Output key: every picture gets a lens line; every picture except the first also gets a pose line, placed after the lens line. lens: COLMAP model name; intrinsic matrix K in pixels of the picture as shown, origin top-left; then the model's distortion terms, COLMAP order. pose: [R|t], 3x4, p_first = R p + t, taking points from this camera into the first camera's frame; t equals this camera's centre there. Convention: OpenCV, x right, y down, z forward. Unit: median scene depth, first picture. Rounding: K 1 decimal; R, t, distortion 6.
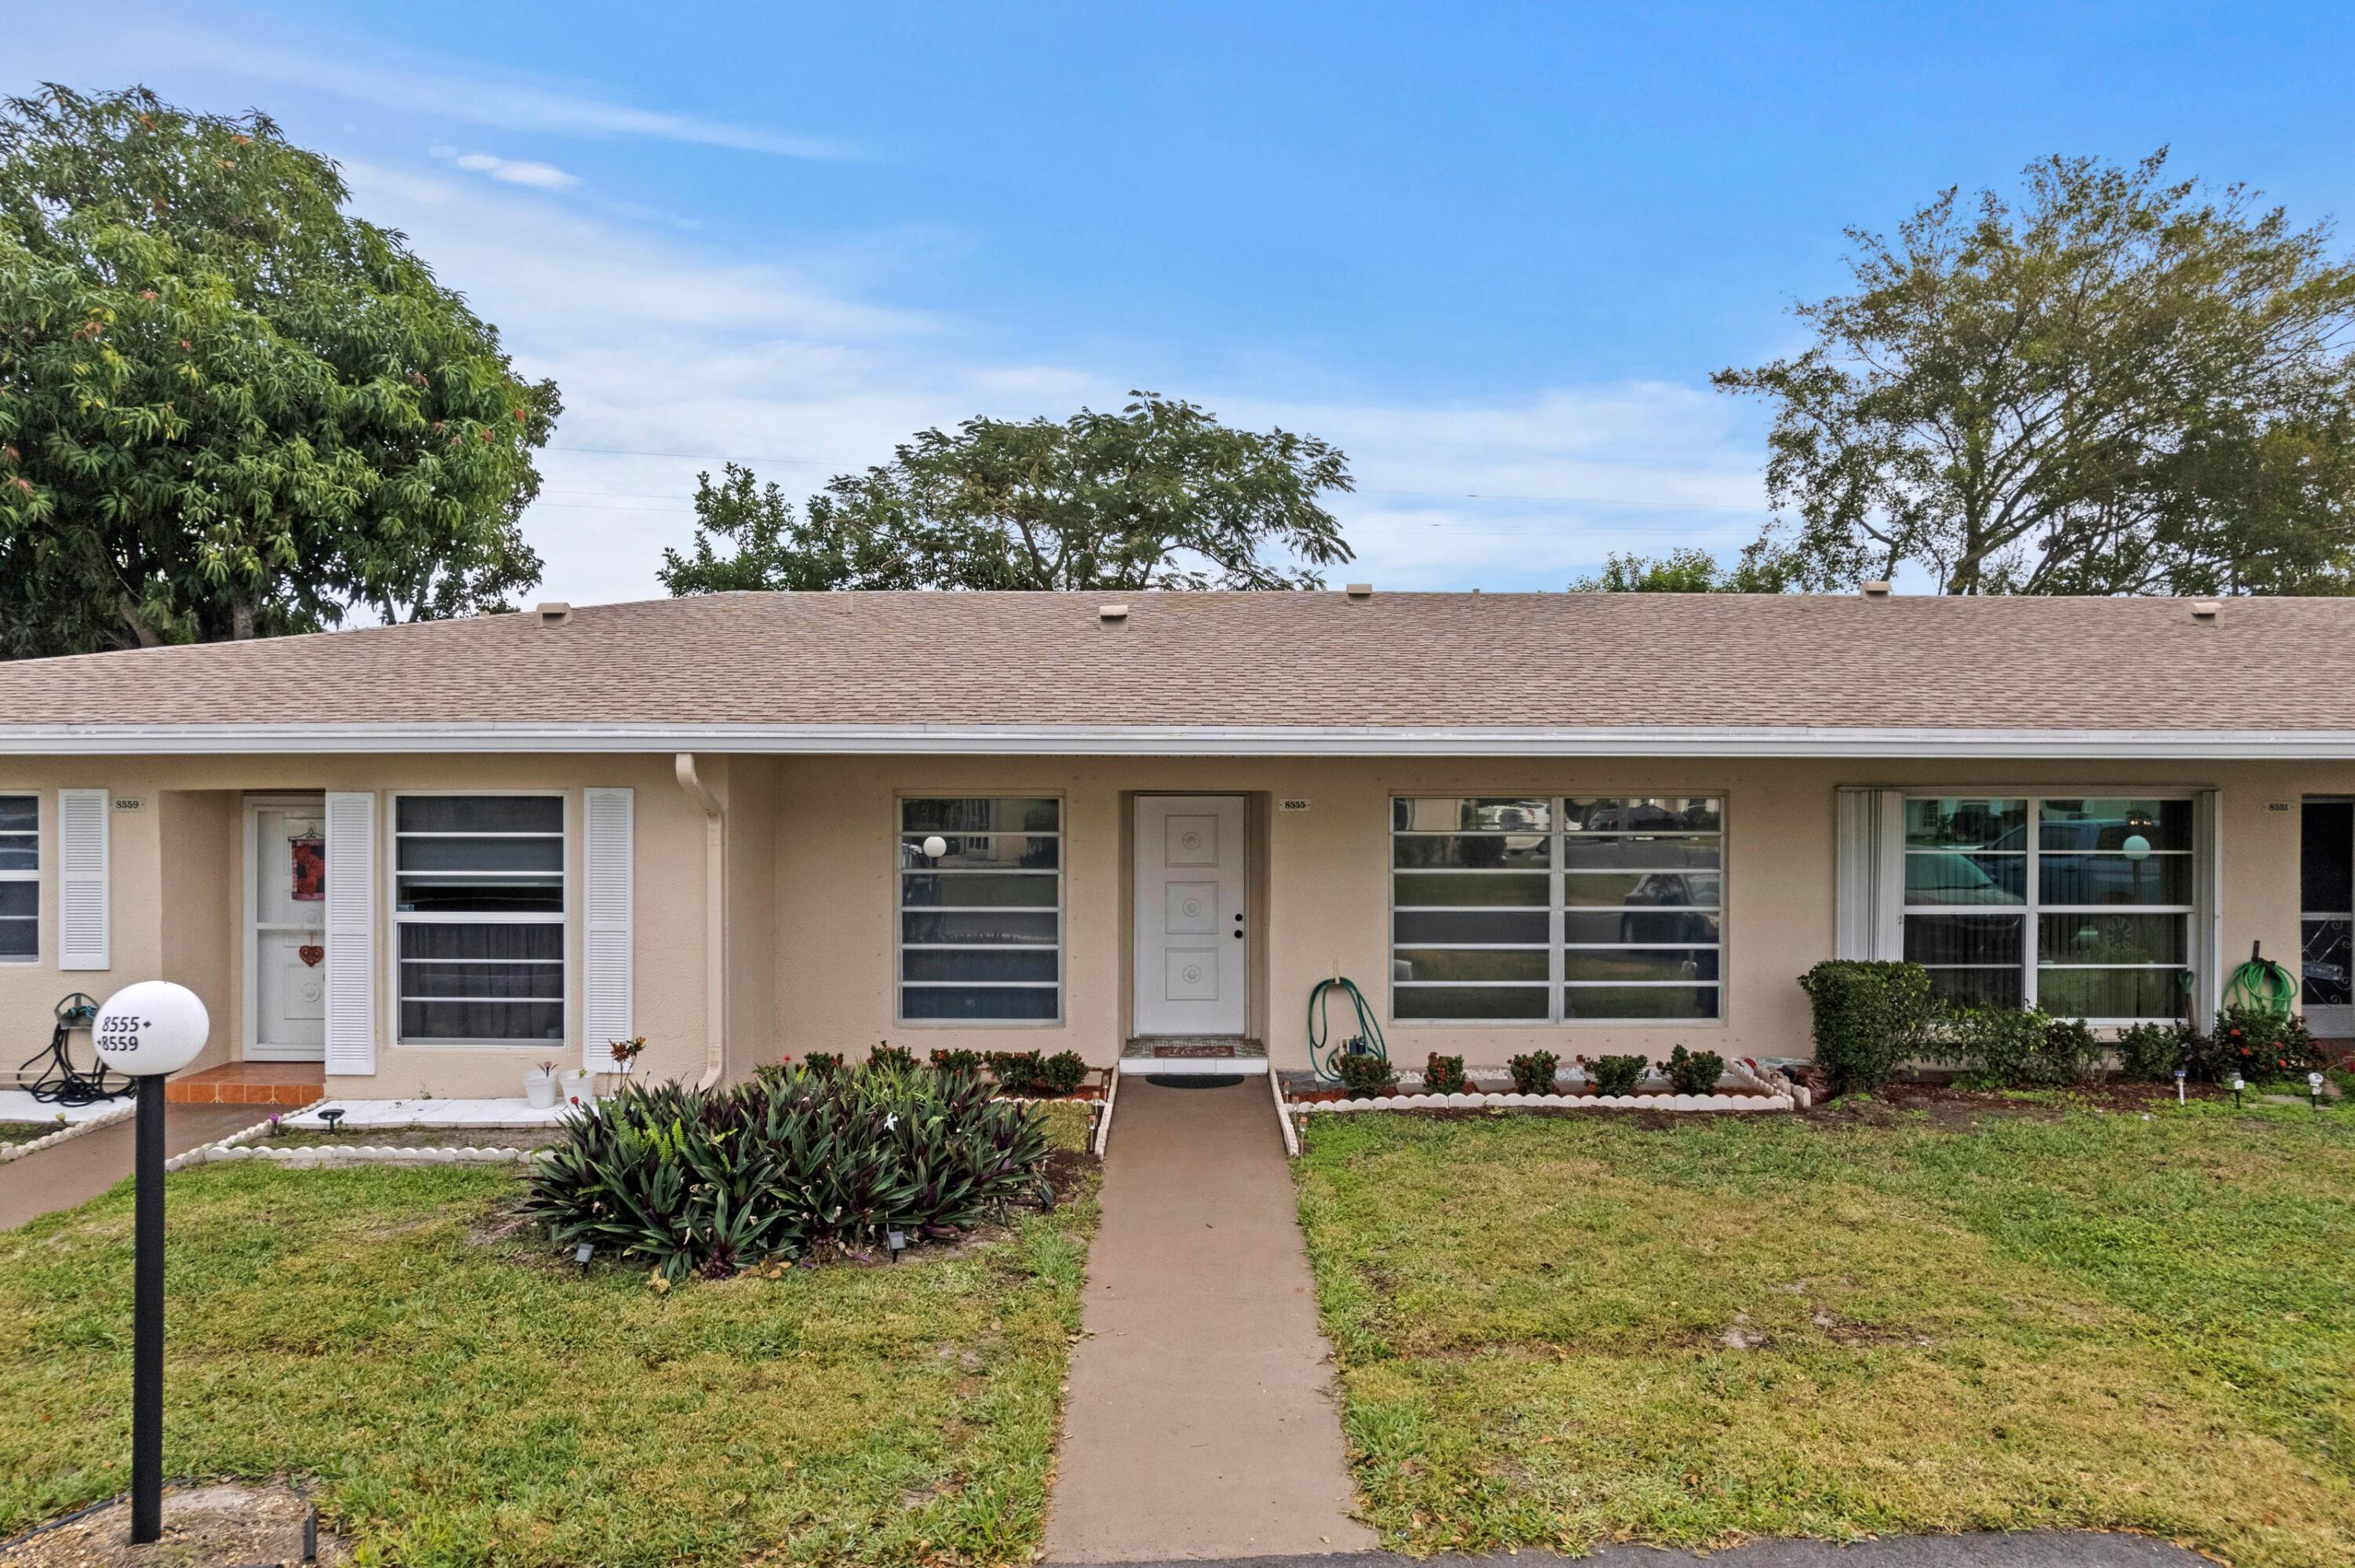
lens RADIAL K [[1168.1, 0, 1185.9], [0, 1168.1, 828.3], [0, 0, 1]] dist [-0.010169, 0.012180]
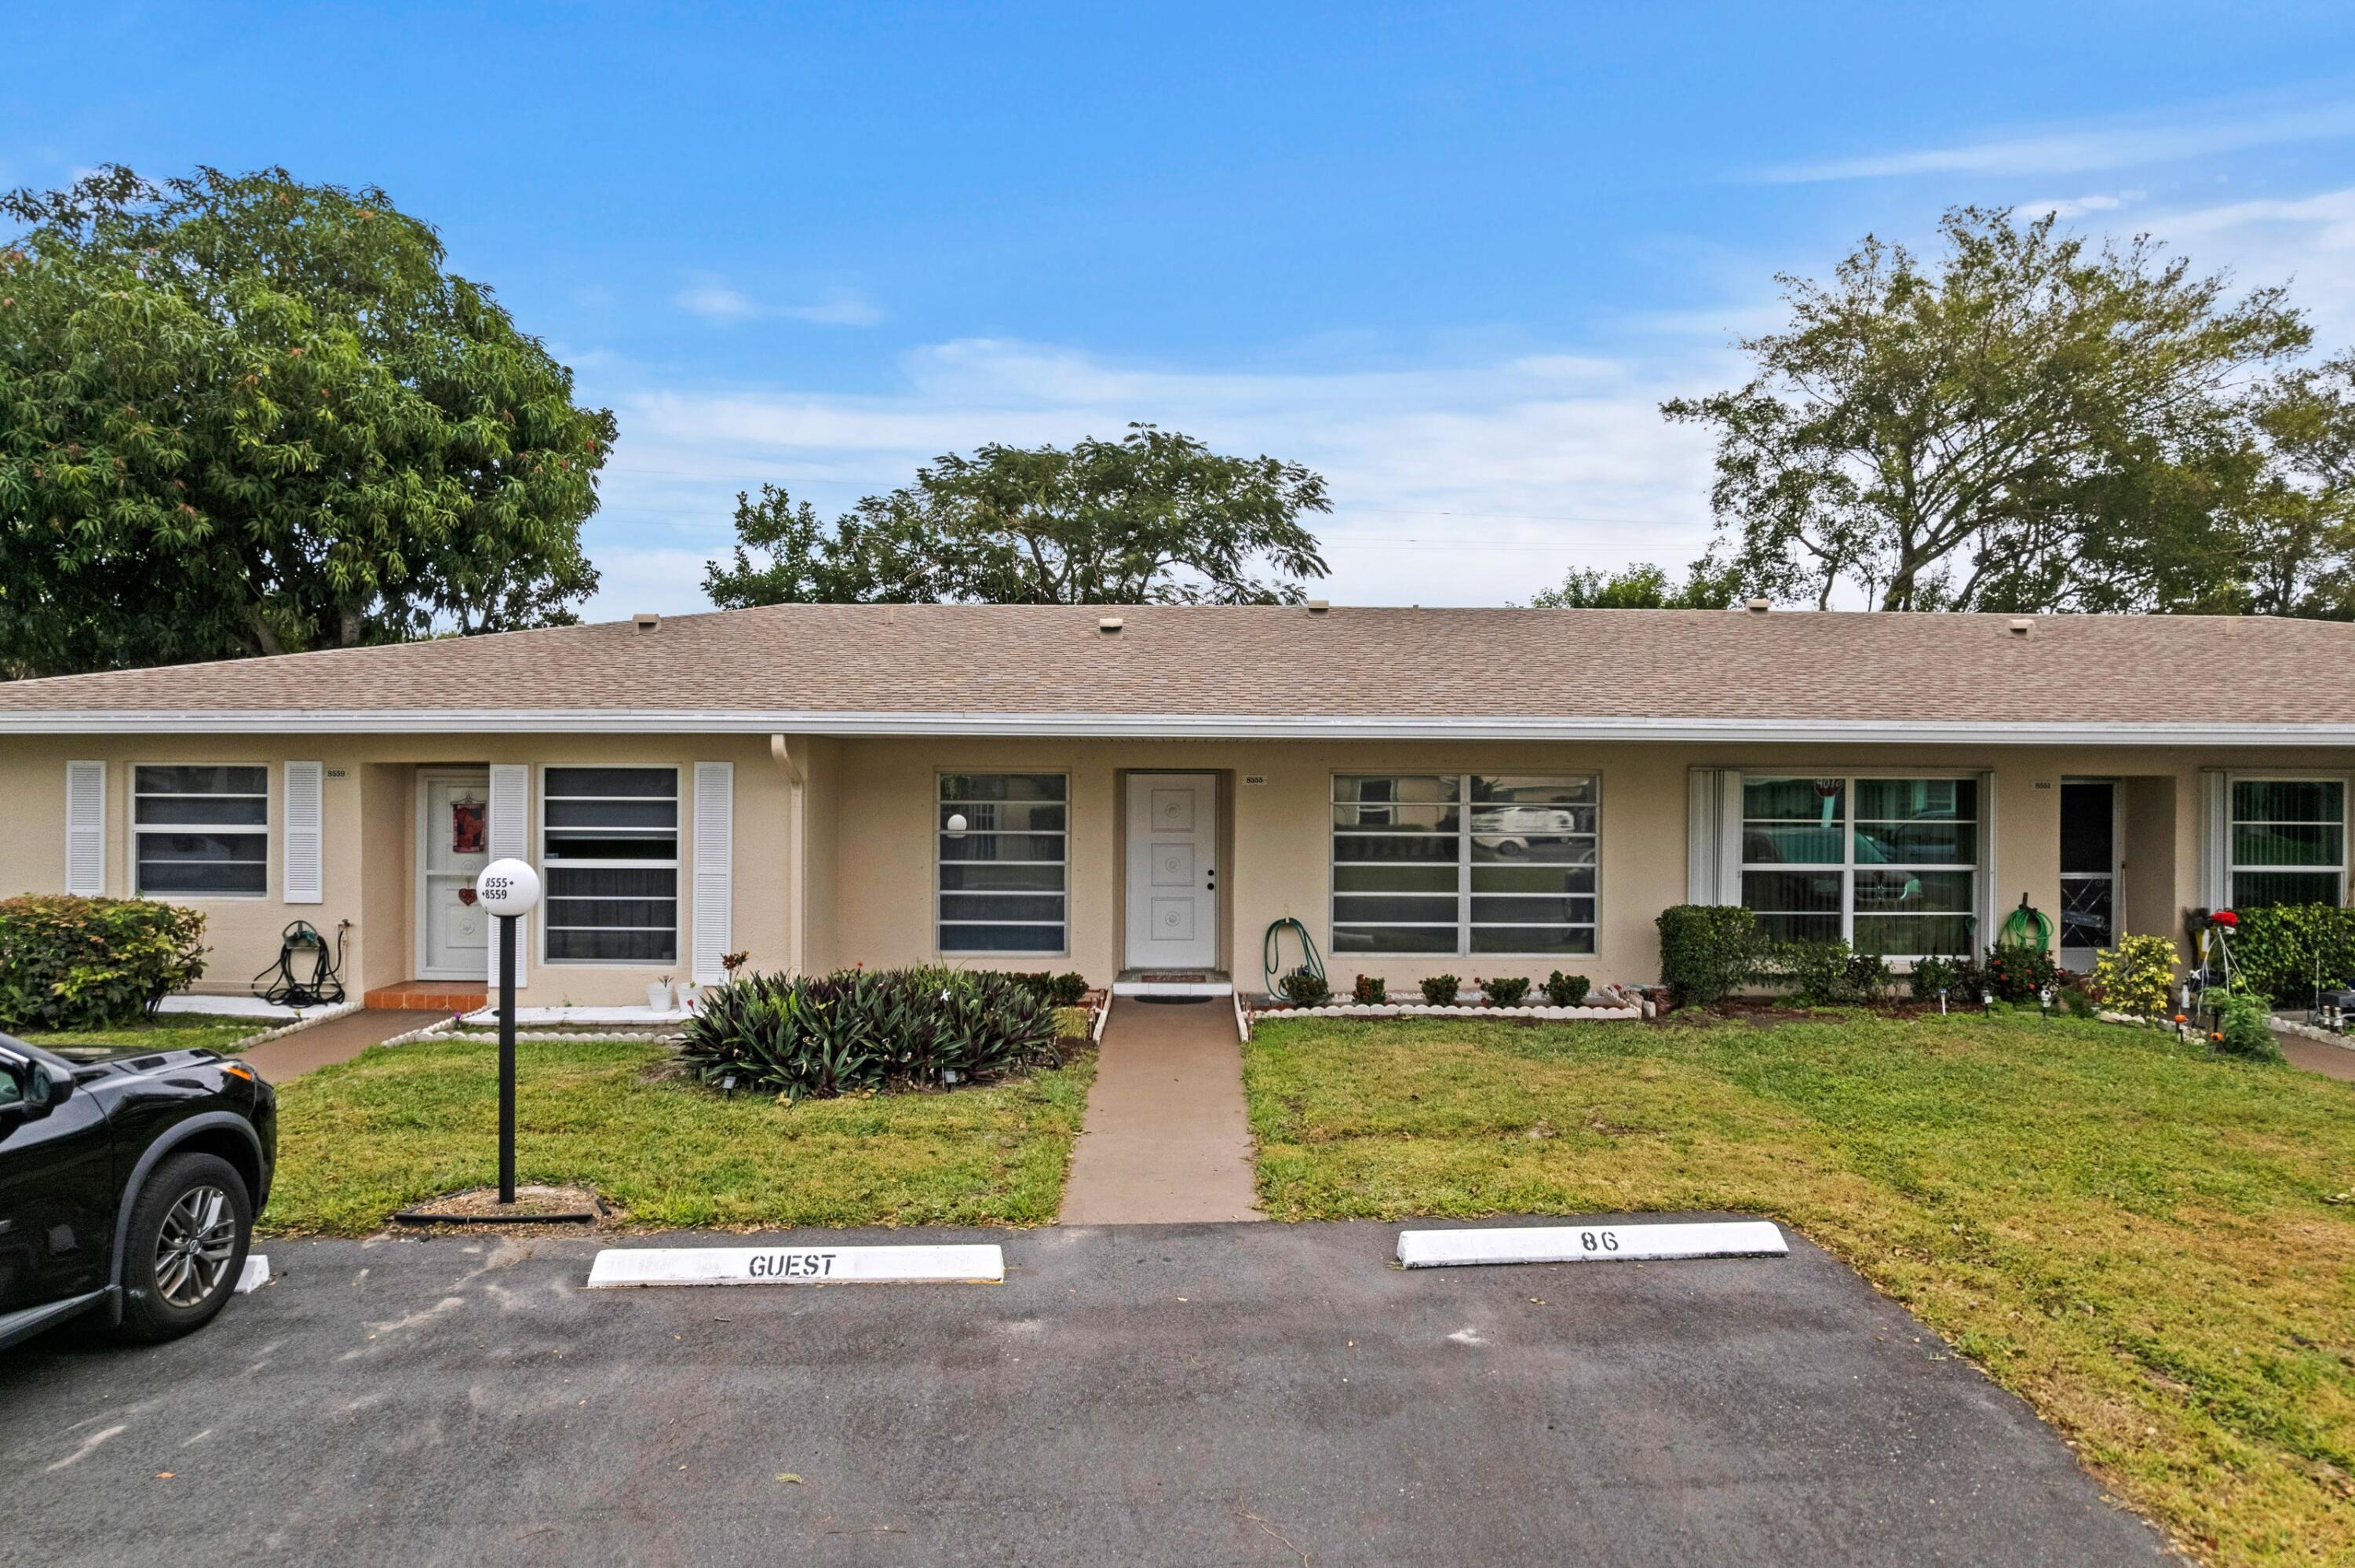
lens RADIAL K [[1060.6, 0, 1173.3], [0, 1060.6, 822.2], [0, 0, 1]] dist [-0.000046, 0.000546]
pose [[0.999976, 0.004968, -0.004794, 0.012409], [-0.004946, 0.999977, 0.004547, 0.020981], [0.004816, -0.004523, 0.999978, -0.140052]]
